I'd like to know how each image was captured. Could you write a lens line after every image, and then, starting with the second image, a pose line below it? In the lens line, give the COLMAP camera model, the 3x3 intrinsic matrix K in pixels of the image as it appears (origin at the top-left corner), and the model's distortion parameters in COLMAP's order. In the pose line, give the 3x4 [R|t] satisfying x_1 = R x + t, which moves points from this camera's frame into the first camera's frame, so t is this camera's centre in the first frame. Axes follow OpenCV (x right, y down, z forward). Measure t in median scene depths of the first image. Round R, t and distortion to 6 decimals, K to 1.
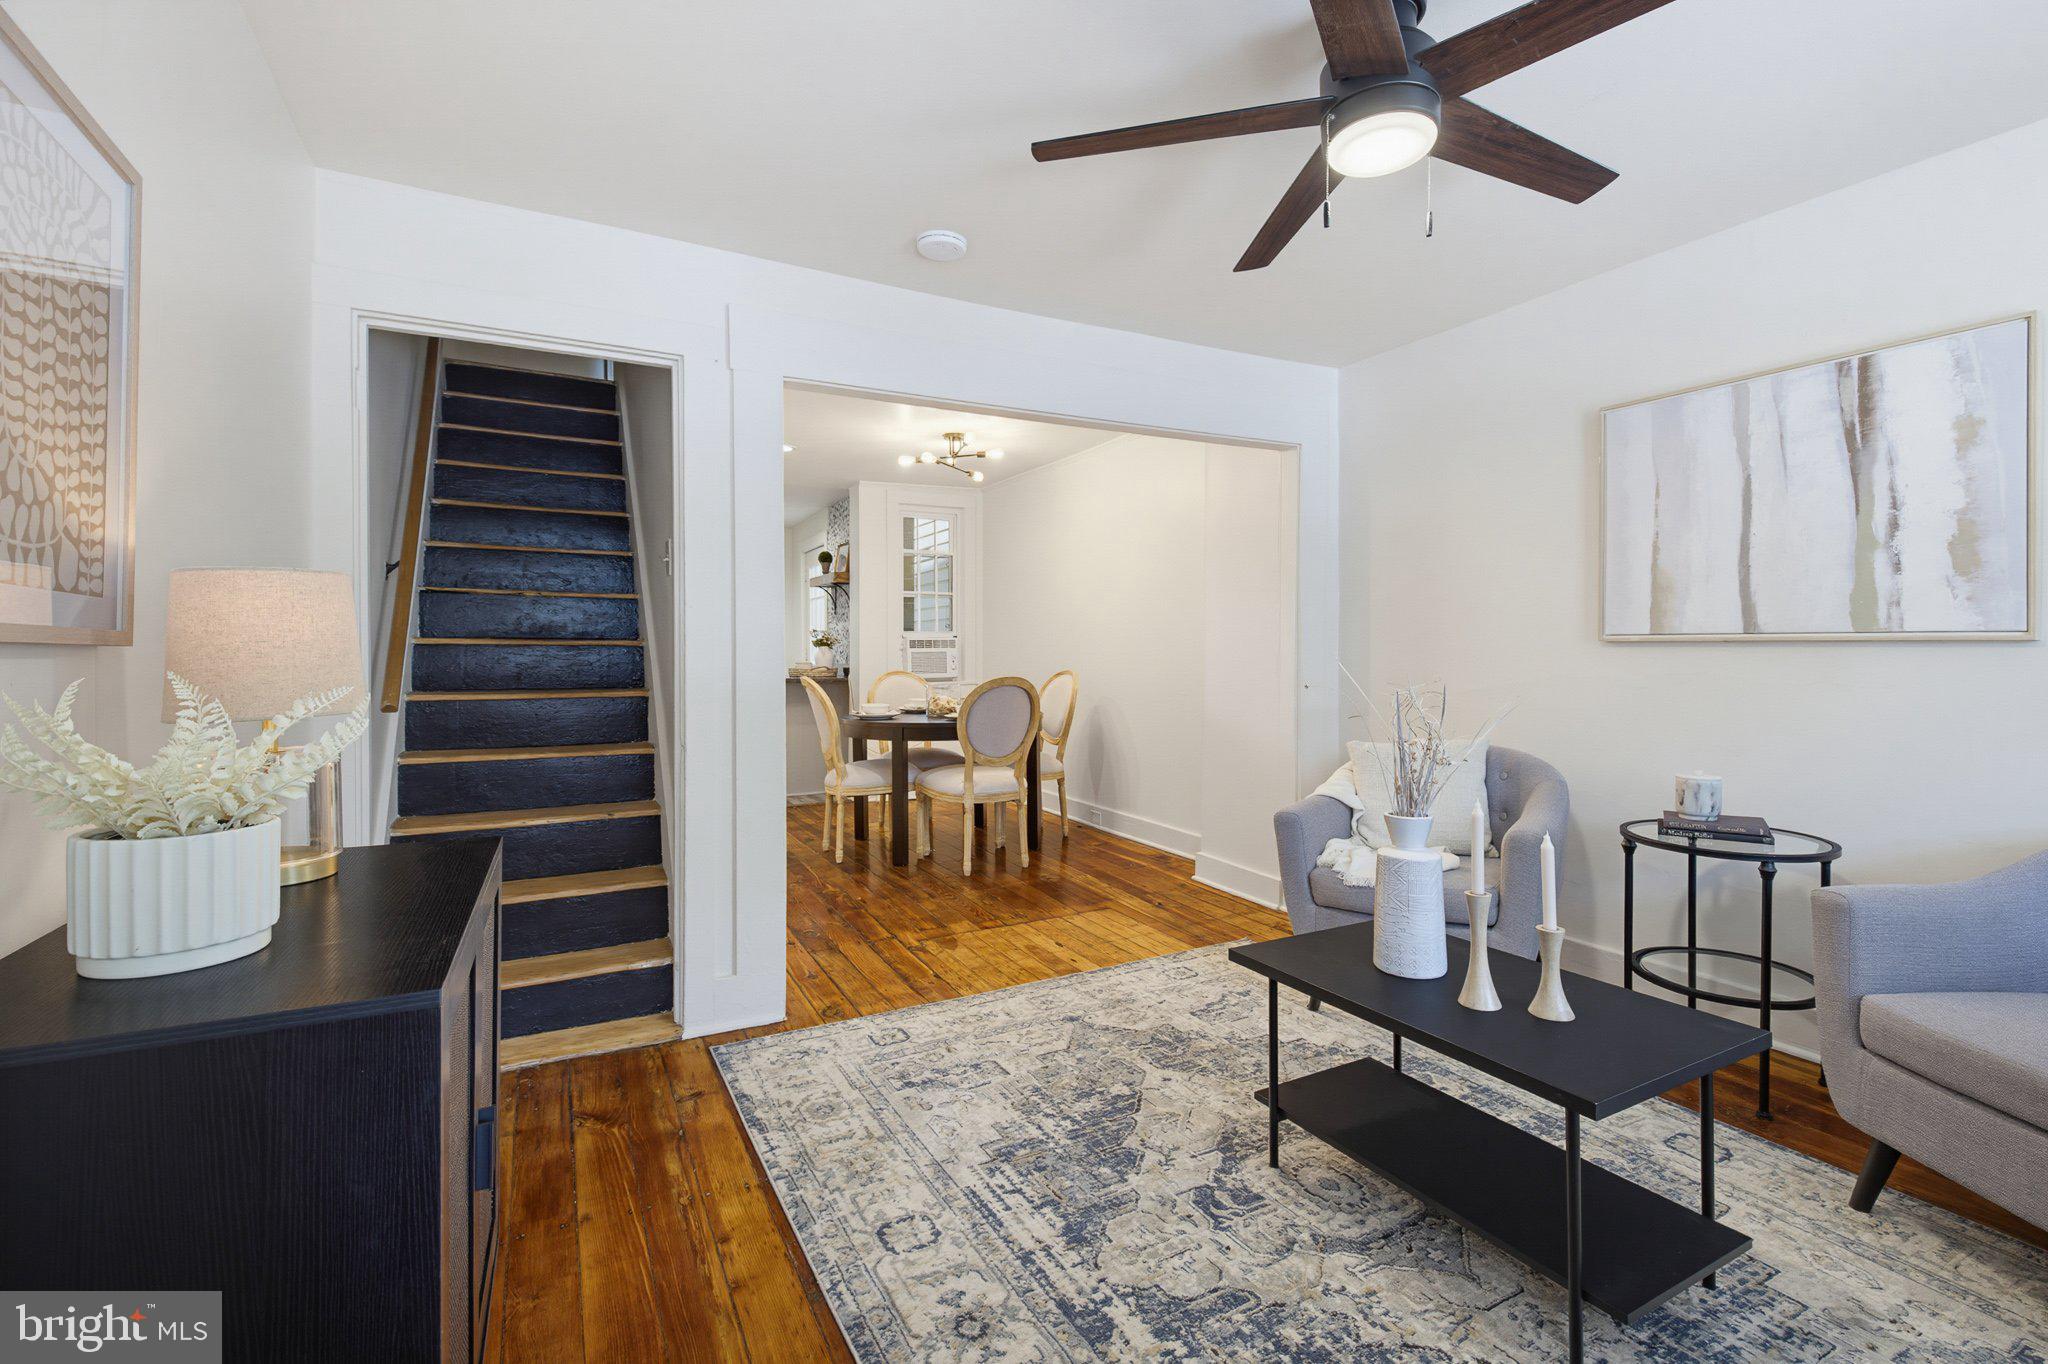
lens RADIAL K [[809.0, 0, 1018.8], [0, 809.0, 640.8], [0, 0, 1]] dist [0.016322, -0.007281]
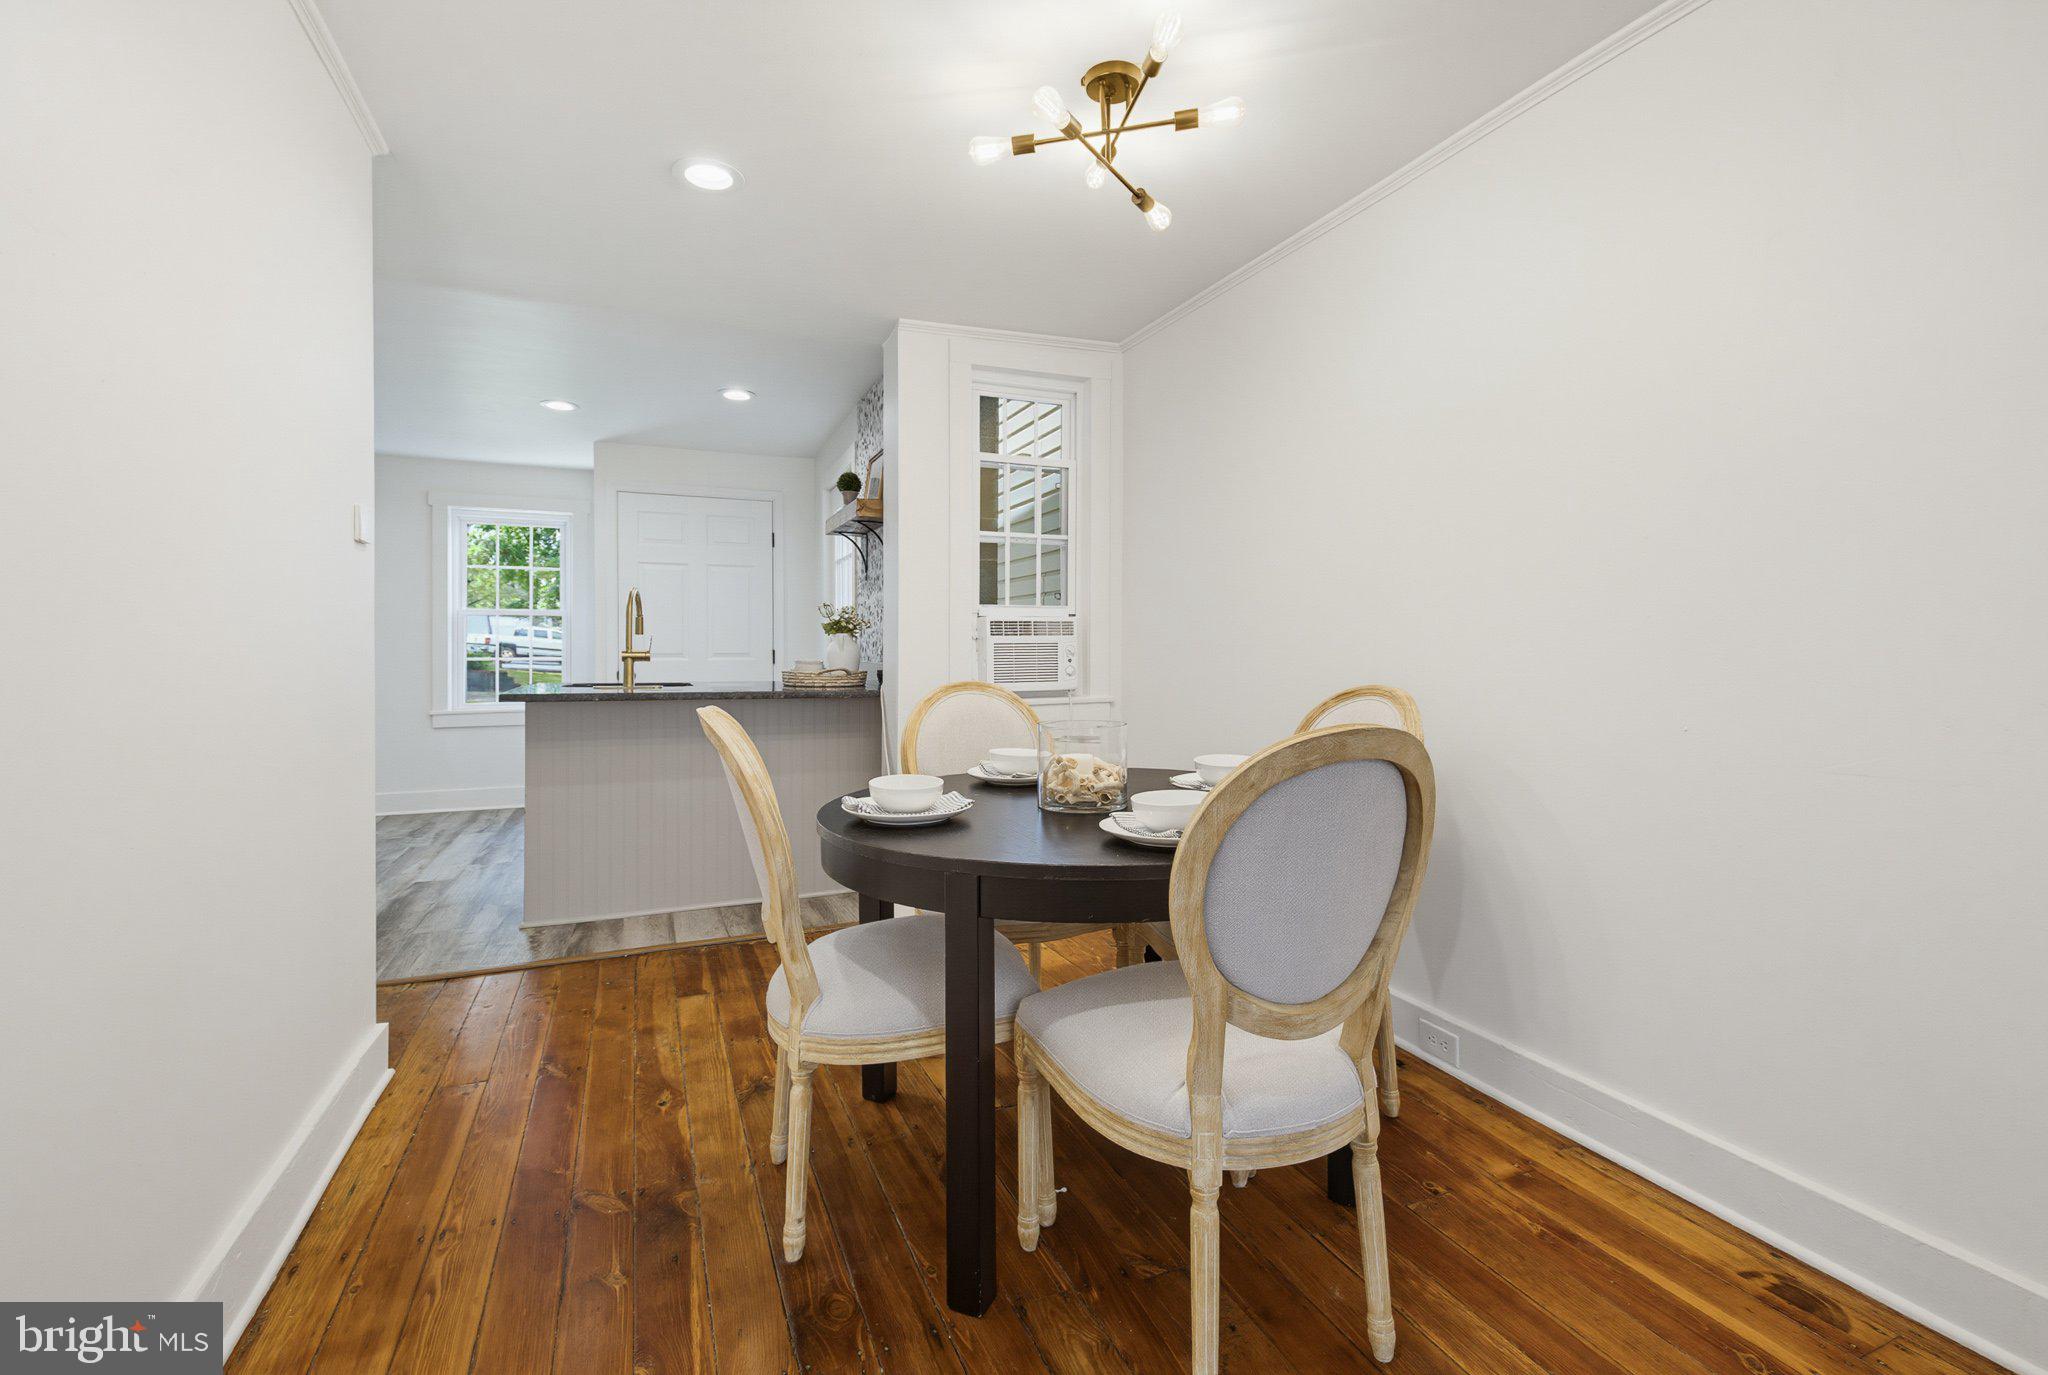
lens RADIAL K [[962.3, 0, 1026.8], [0, 962.3, 643.7], [0, 0, 1]] dist [0.000124, 0.000015]
pose [[0.995695, 0.001597, -0.092674, -0.050859], [-0.000501, 0.999930, 0.011853, 0.006655], [0.092686, -0.011756, 0.995626, 0.357268]]
